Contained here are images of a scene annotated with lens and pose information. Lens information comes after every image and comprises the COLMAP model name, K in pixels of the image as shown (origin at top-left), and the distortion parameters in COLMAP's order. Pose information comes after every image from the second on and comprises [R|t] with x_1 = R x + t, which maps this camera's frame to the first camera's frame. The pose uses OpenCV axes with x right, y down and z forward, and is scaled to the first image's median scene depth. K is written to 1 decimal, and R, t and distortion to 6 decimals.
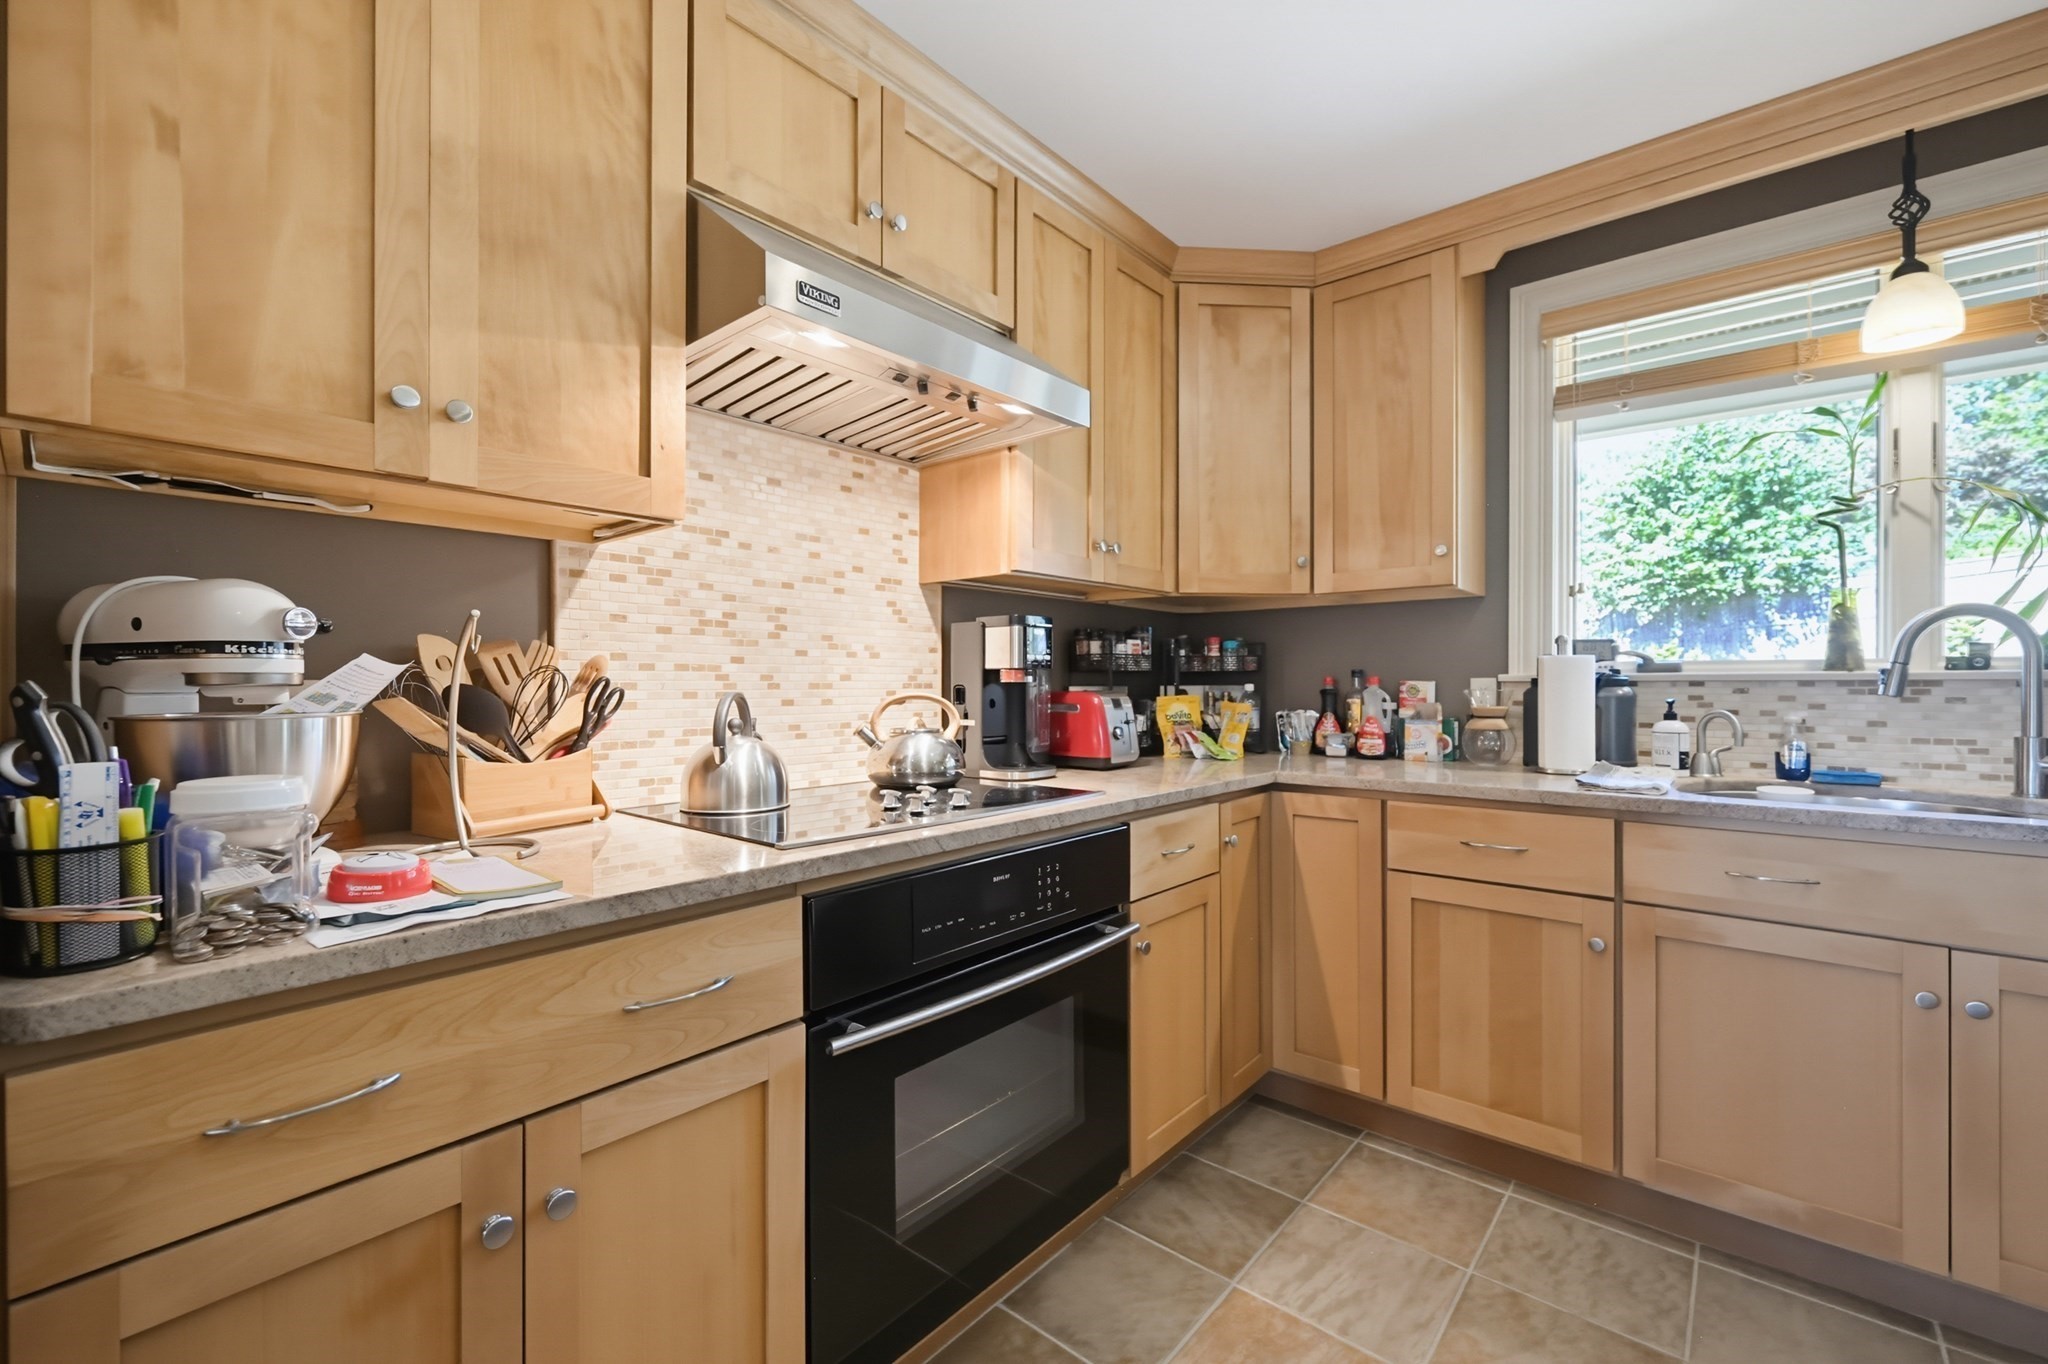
lens RADIAL K [[865.6, 0, 1017.8], [0, 865.6, 685.1], [0, 0, 1]] dist [-0.003957, -0.001063]
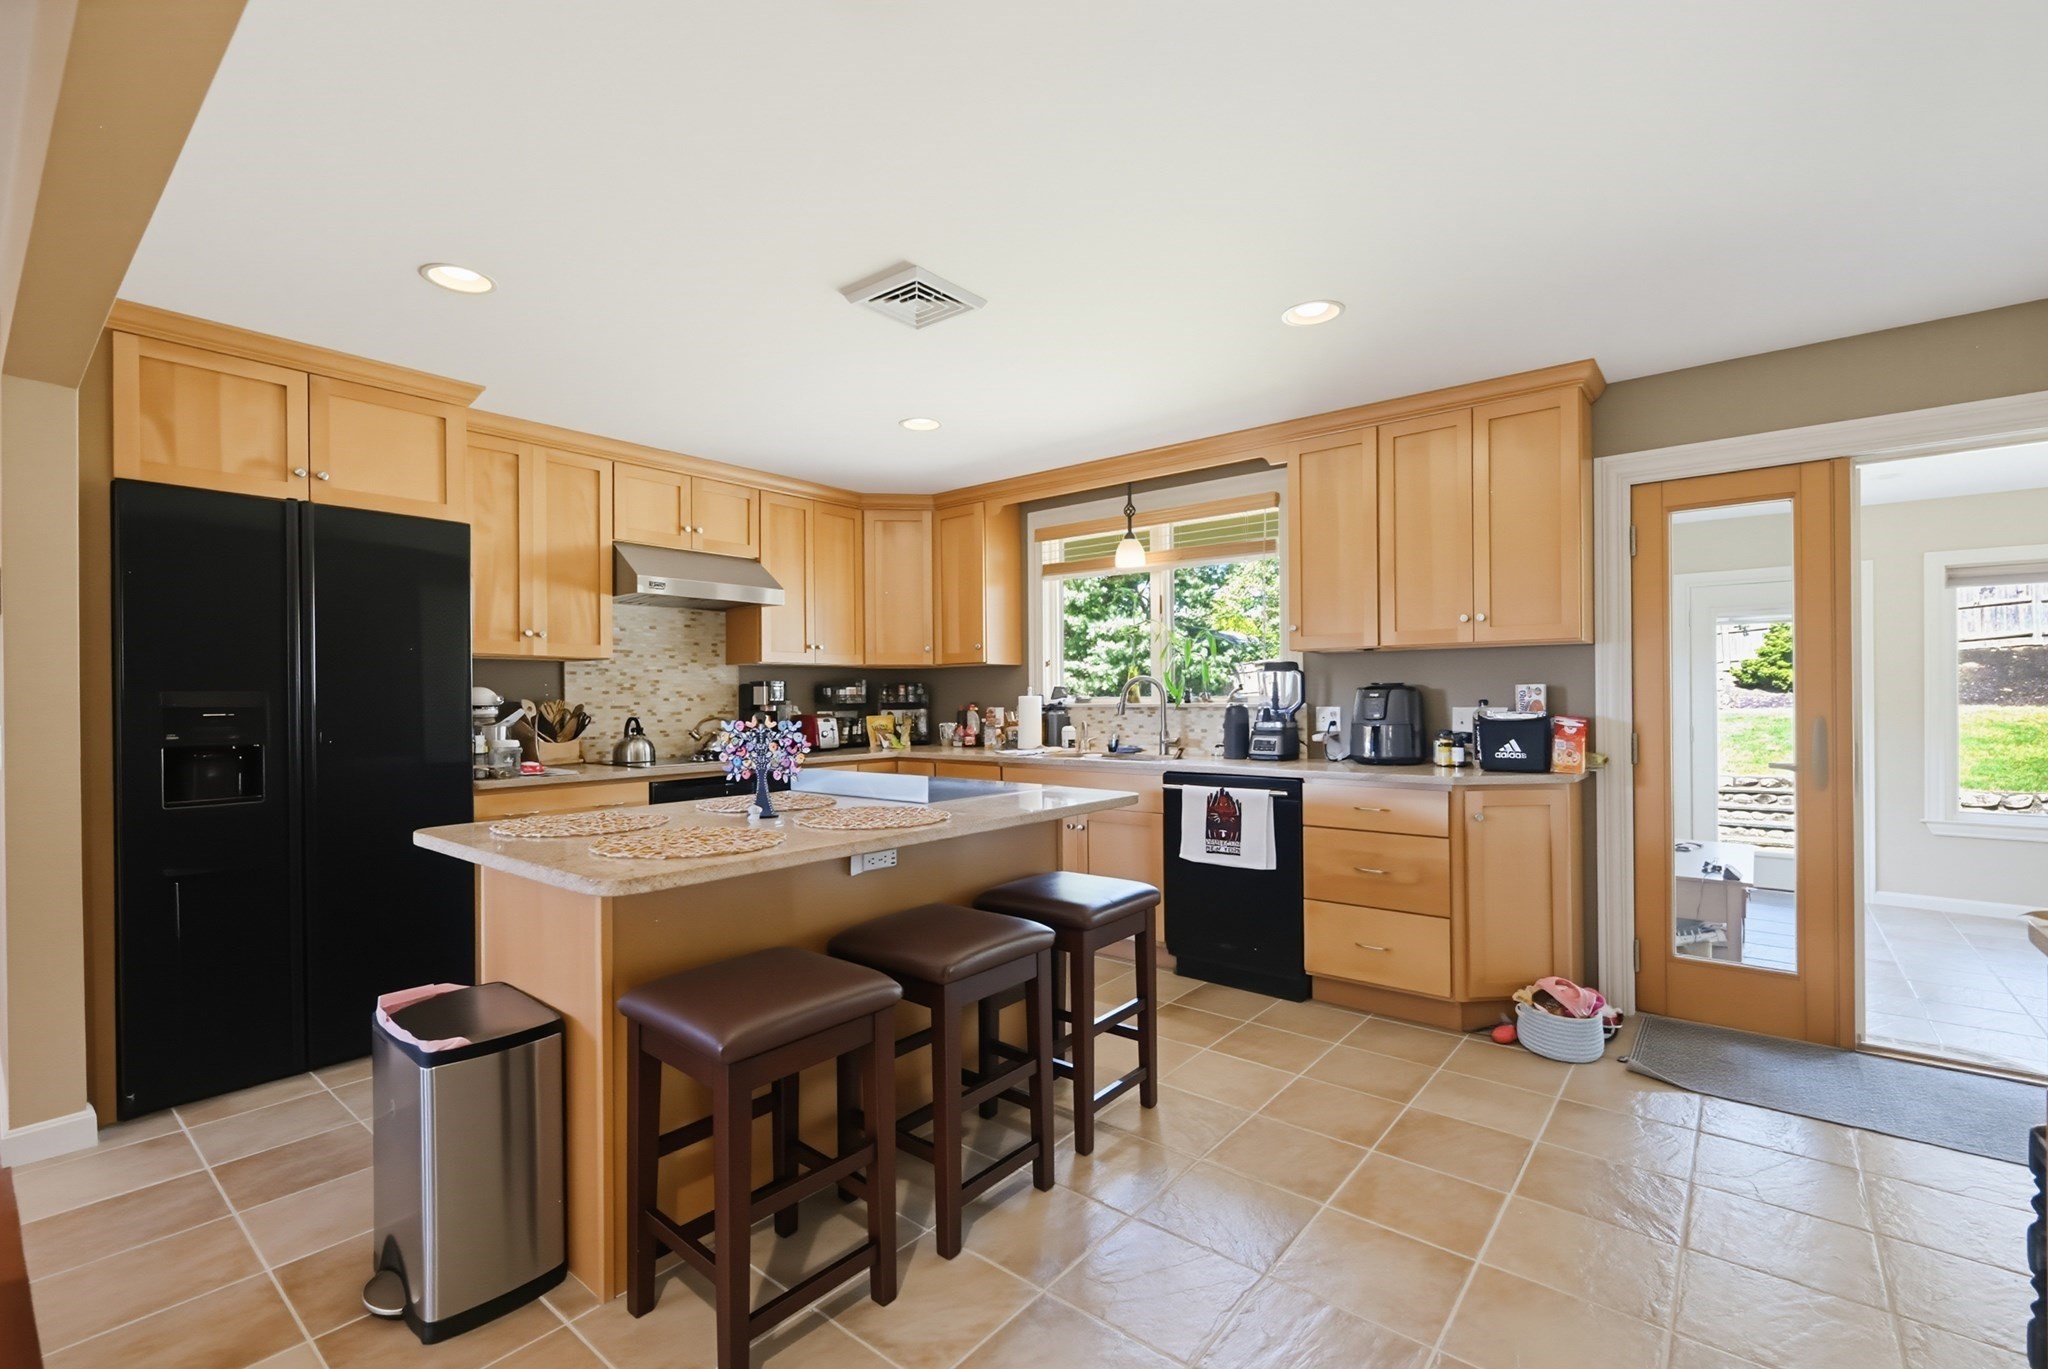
lens RADIAL K [[907.5, 0, 1004.8], [0, 907.5, 698.7], [0, 0, 1]] dist [-0.002050, 0.000048]
pose [[0.999794, -0.008535, 0.018408, 0.487716], [0.008583, 0.999960, -0.002558, -0.020290], [-0.018385, 0.002715, 0.999827, -1.153560]]
